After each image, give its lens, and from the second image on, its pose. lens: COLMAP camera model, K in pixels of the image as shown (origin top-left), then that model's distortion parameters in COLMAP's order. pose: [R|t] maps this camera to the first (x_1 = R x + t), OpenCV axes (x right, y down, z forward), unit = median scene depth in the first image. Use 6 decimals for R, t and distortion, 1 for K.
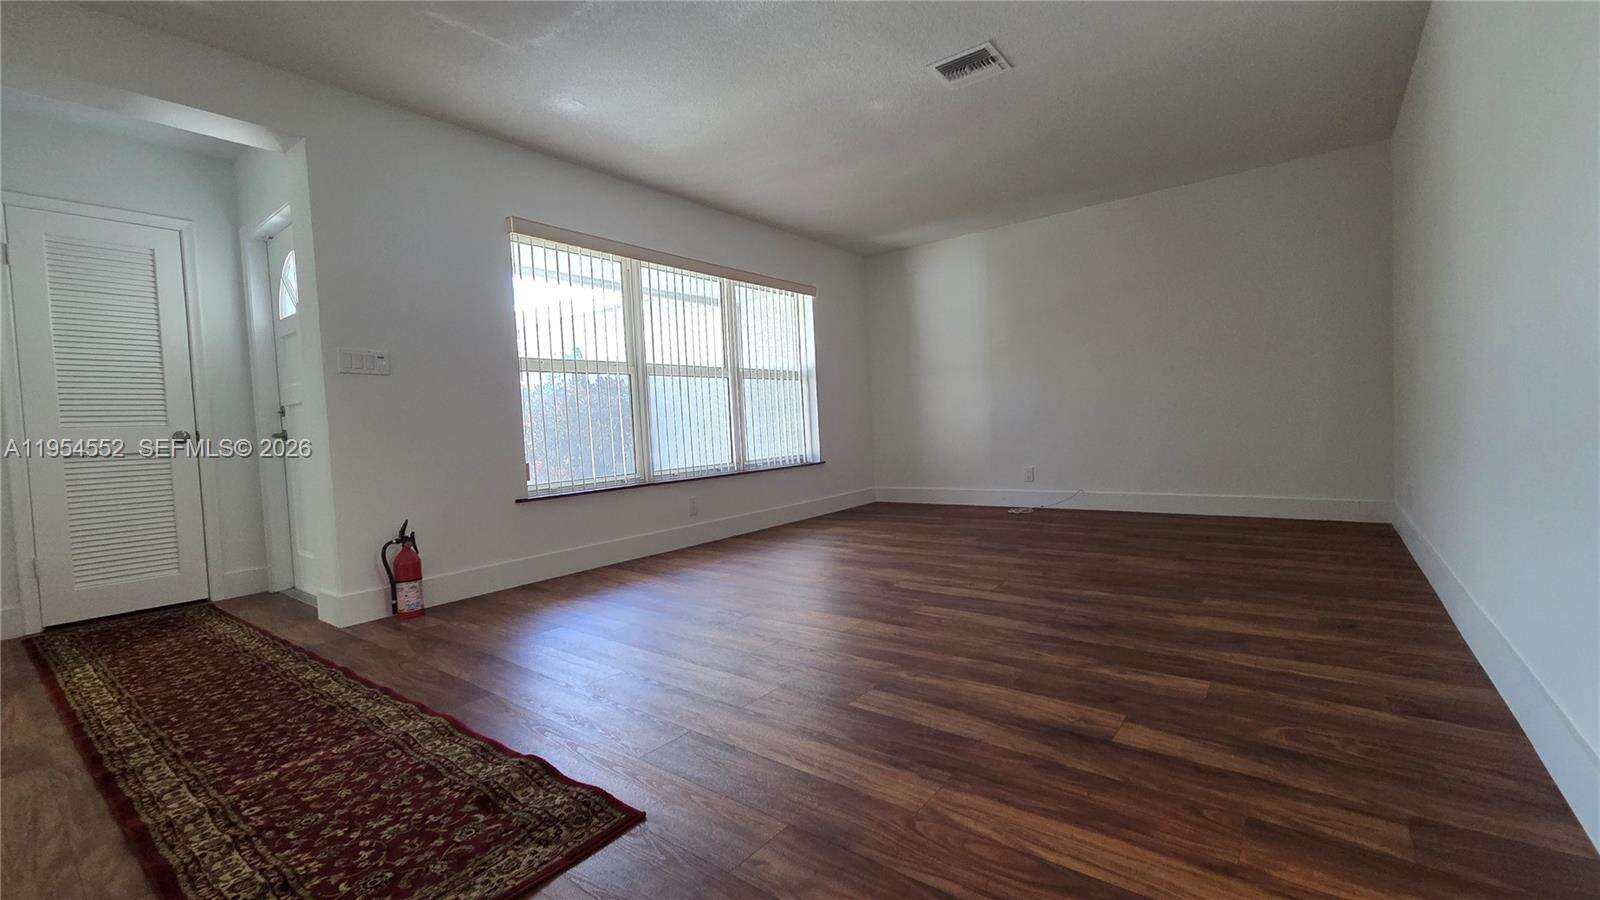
lens RADIAL K [[657.8, 0, 803.1], [0, 657.8, 445.8], [0, 0, 1]] dist [0.004327, -0.000095]
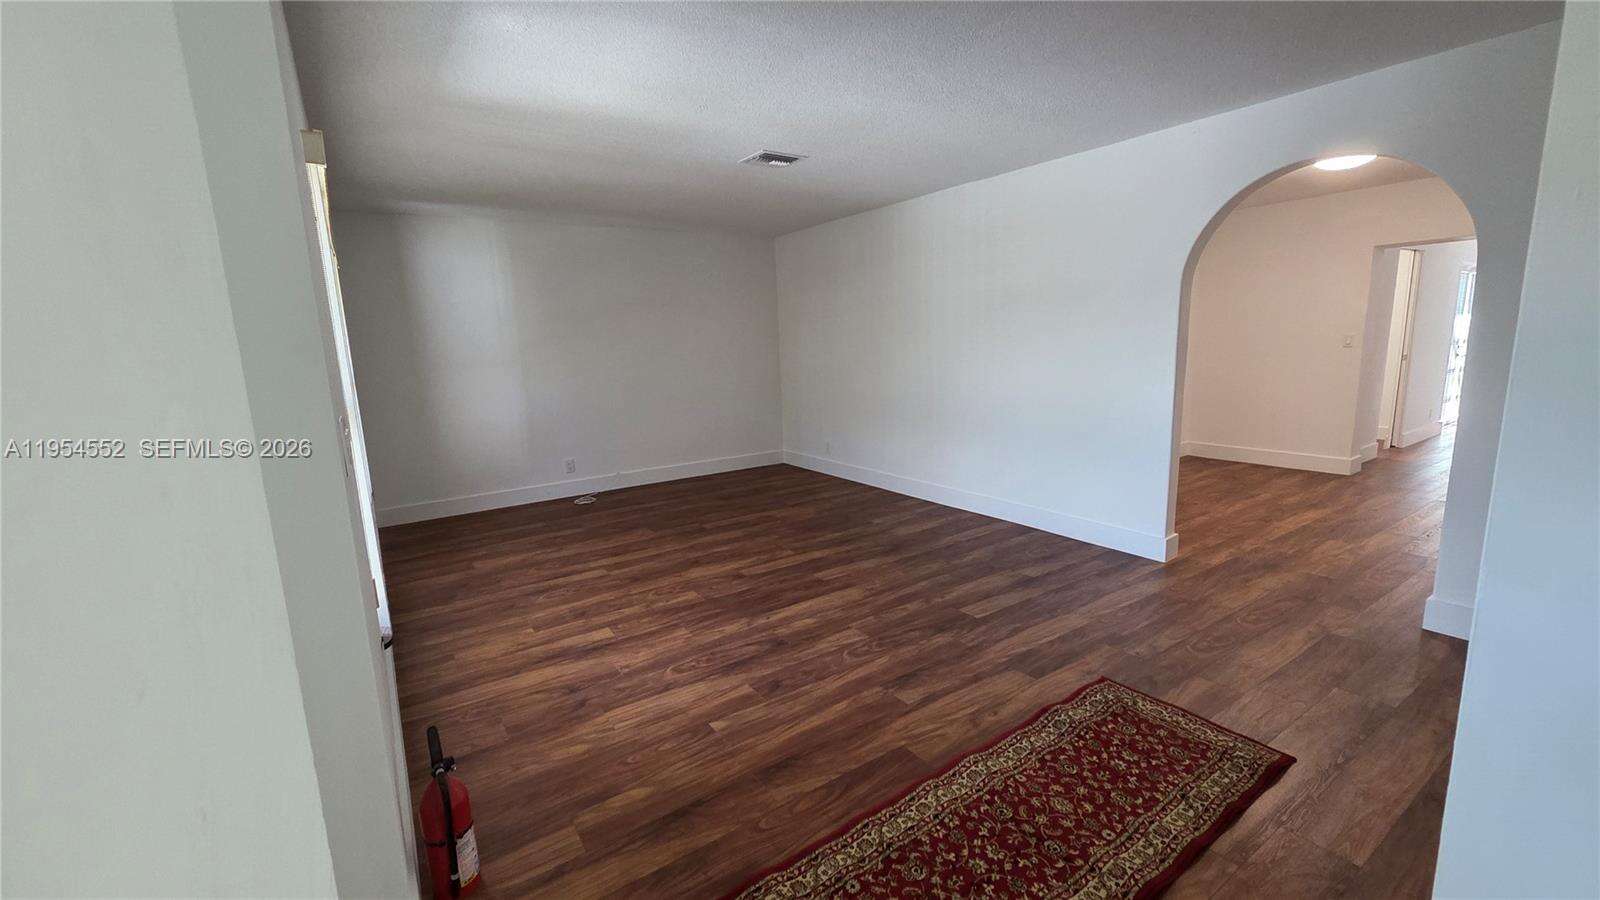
lens RADIAL K [[657.8, 0, 801.7], [0, 657.8, 452.3], [0, 0, 1]] dist [0.004327, -0.000095]
pose [[0.311089, -0.134975, 0.940747, -1.591095], [0.053771, 0.990778, 0.124372, -0.265208], [-0.948859, 0.011894, 0.315477, 0.875600]]
